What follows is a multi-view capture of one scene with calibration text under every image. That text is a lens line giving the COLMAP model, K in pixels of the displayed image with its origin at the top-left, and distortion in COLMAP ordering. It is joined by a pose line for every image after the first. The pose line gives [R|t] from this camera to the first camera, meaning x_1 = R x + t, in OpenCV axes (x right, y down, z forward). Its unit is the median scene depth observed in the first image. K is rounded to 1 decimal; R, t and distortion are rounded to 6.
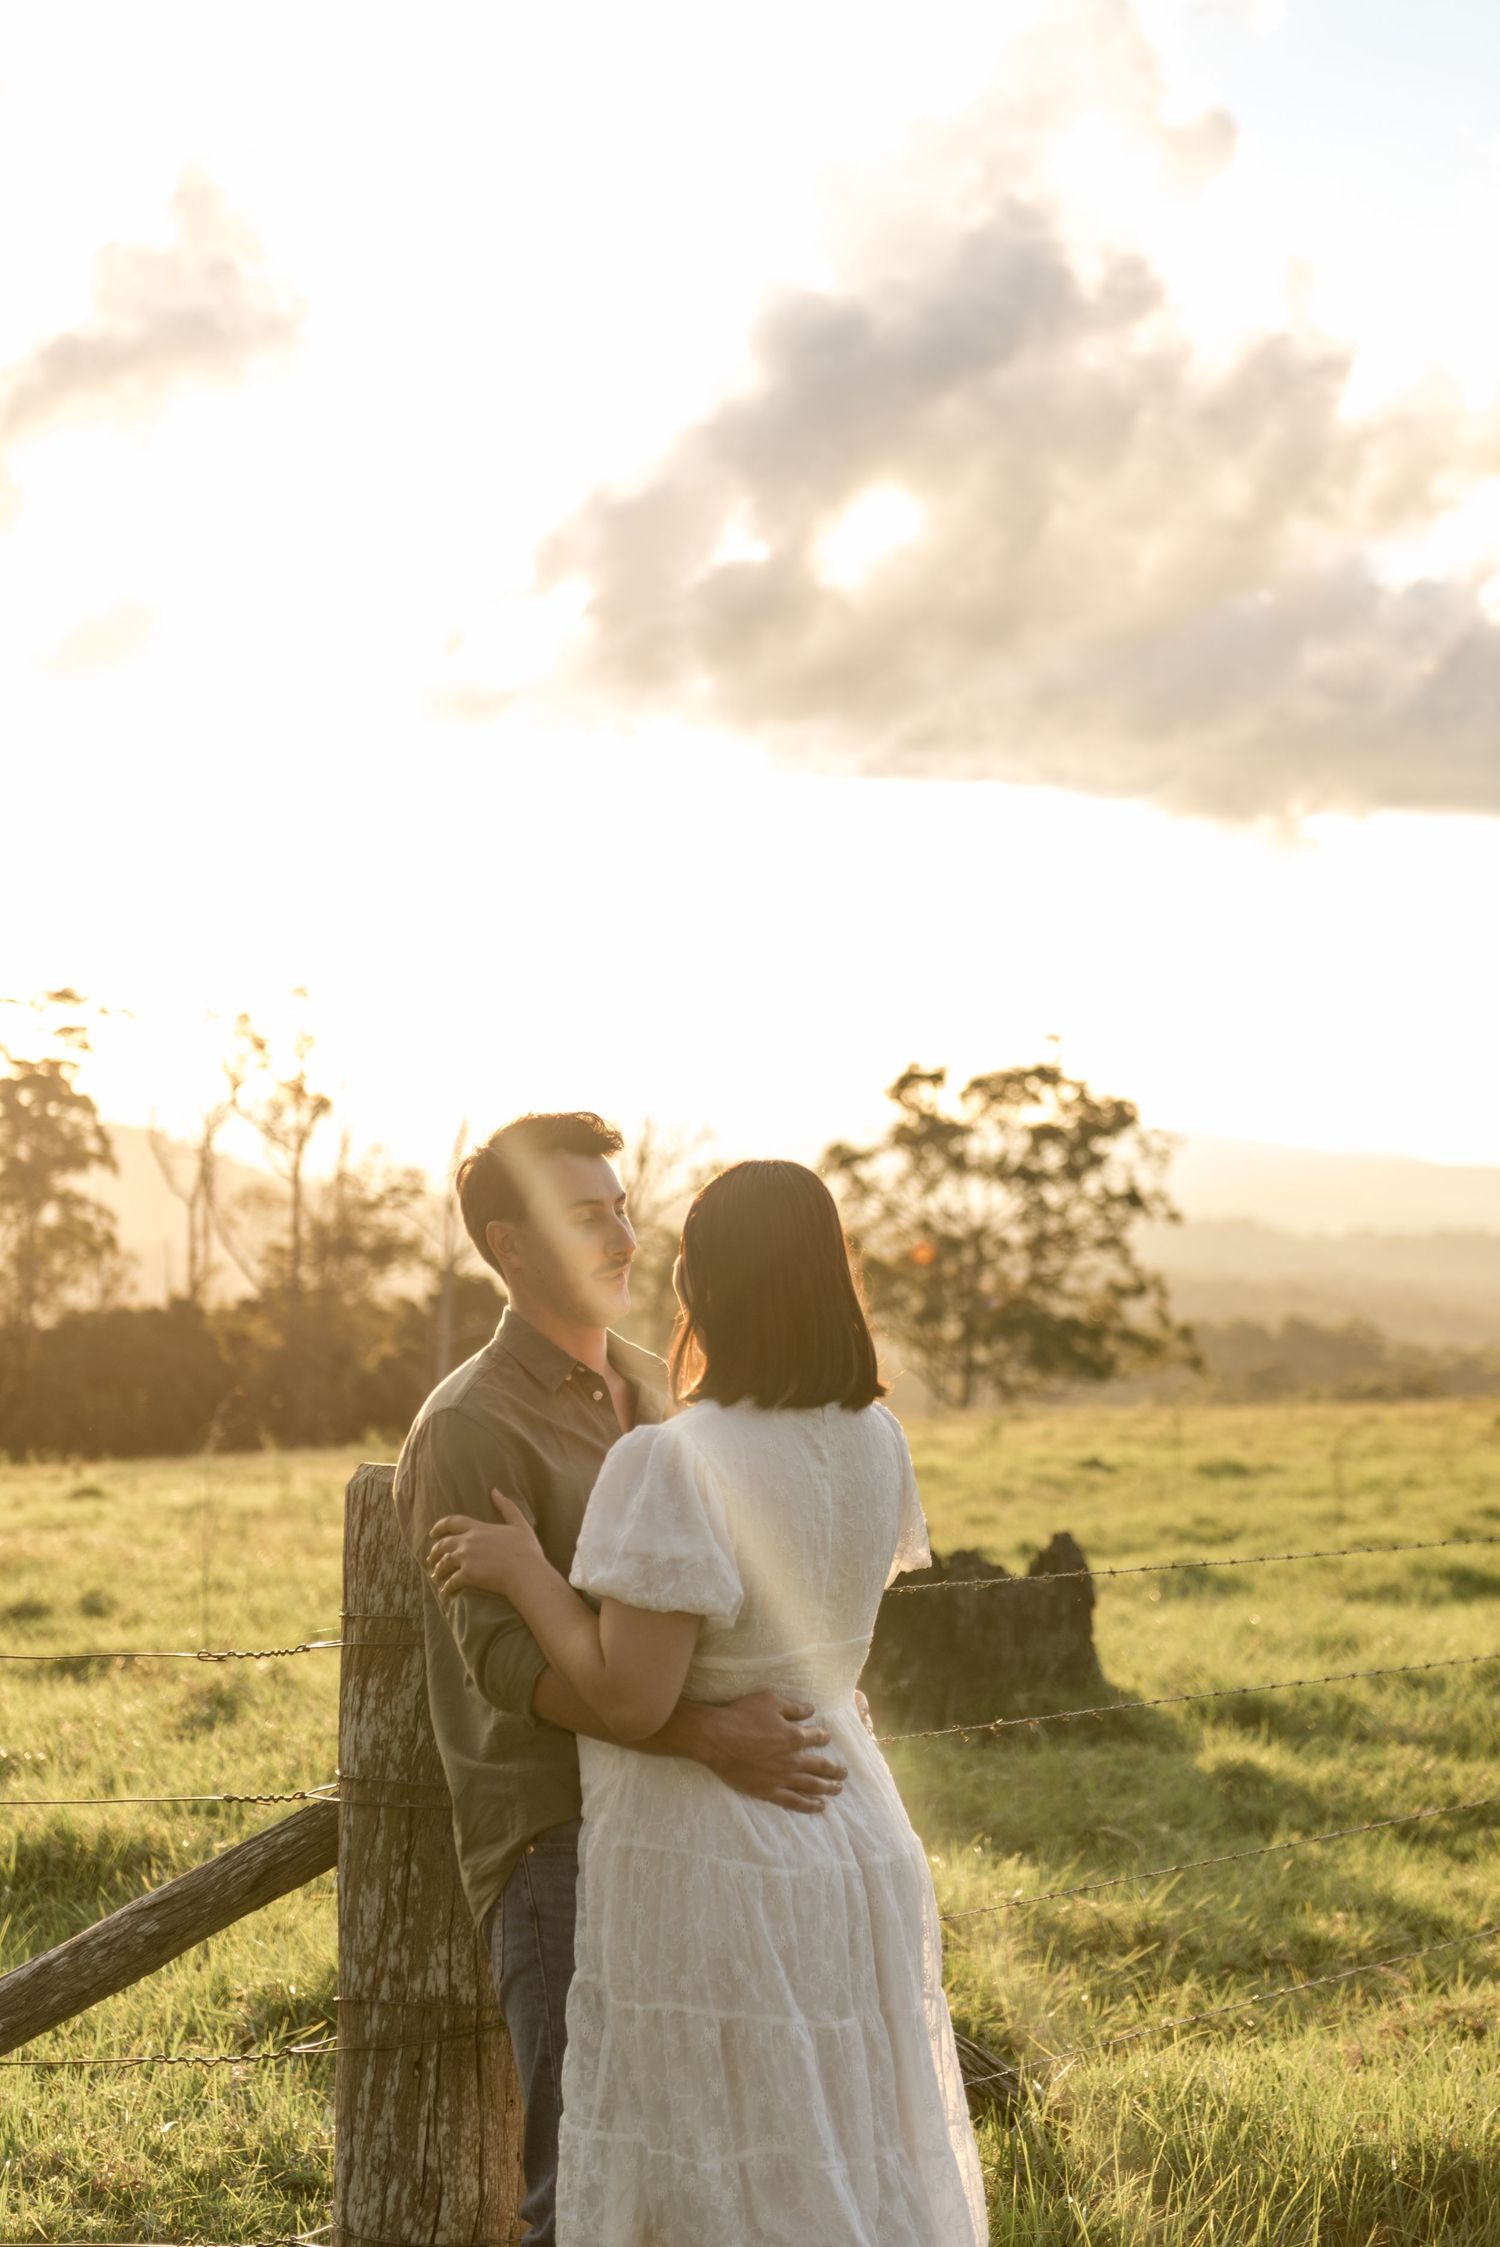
lens RADIAL K [[4482.1, 0, 702.9], [0, 4482.1, 1121.3], [0, 0, 1]] dist [0.059448, -0.438113]
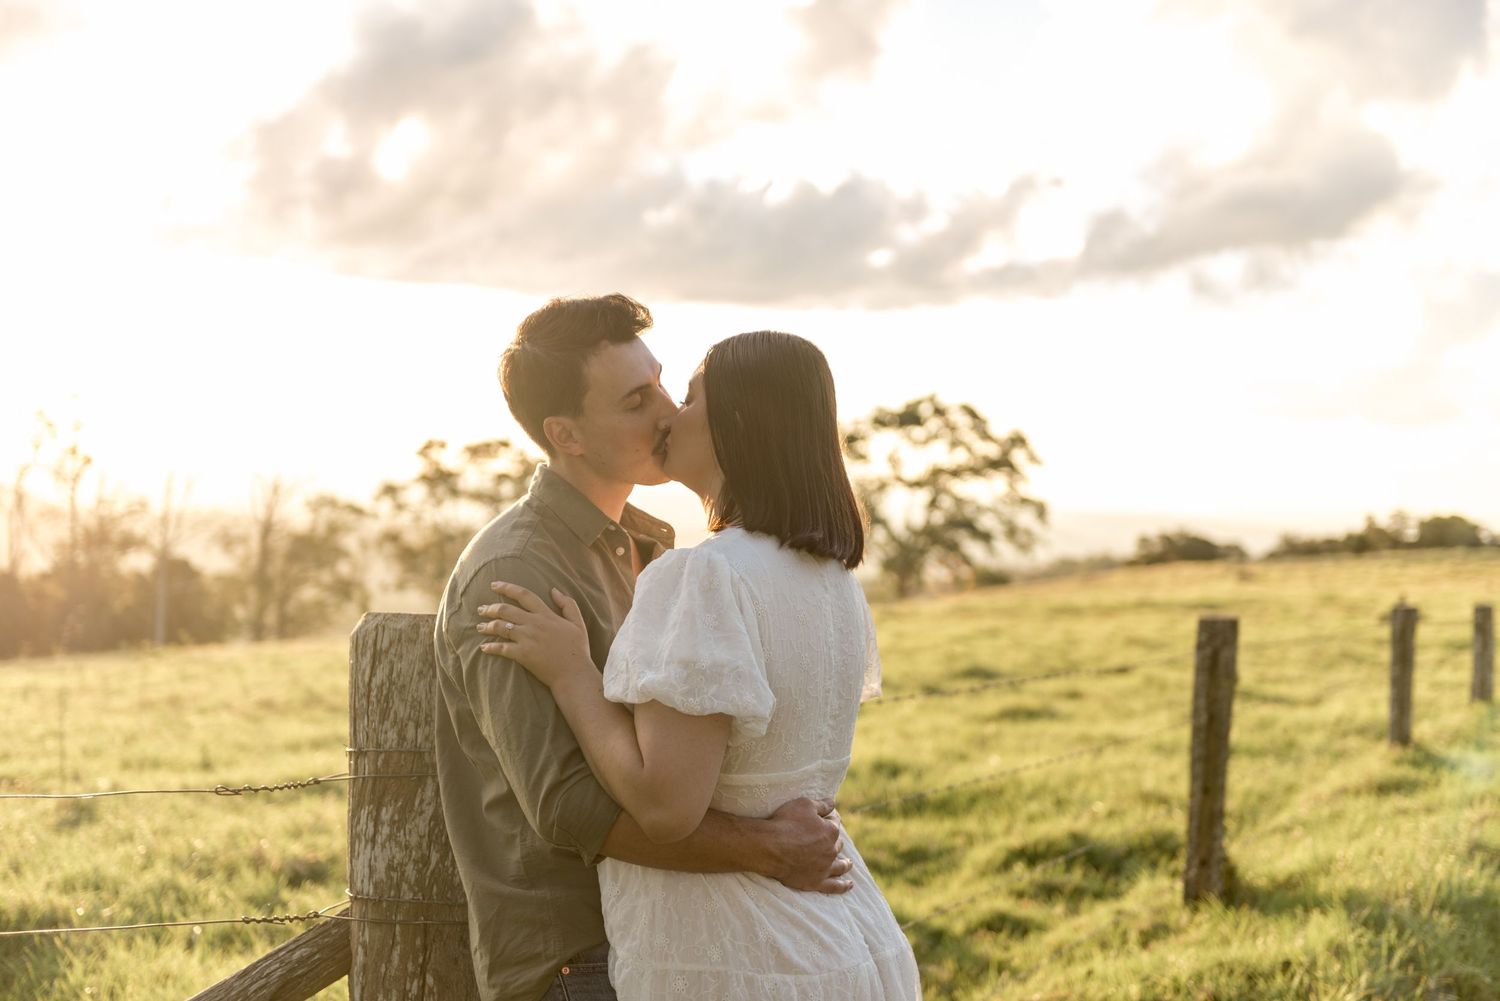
lens RADIAL K [[2375.4, 0, 861.9], [0, 2375.4, 479.9], [0, 0, 1]] dist [-0.016225, -0.124858]
pose [[0.972511, -0.001605, 0.232849, -0.045484], [0.001249, 0.999998, 0.001673, 0.020711], [-0.232852, -0.001336, 0.972511, 0.195389]]
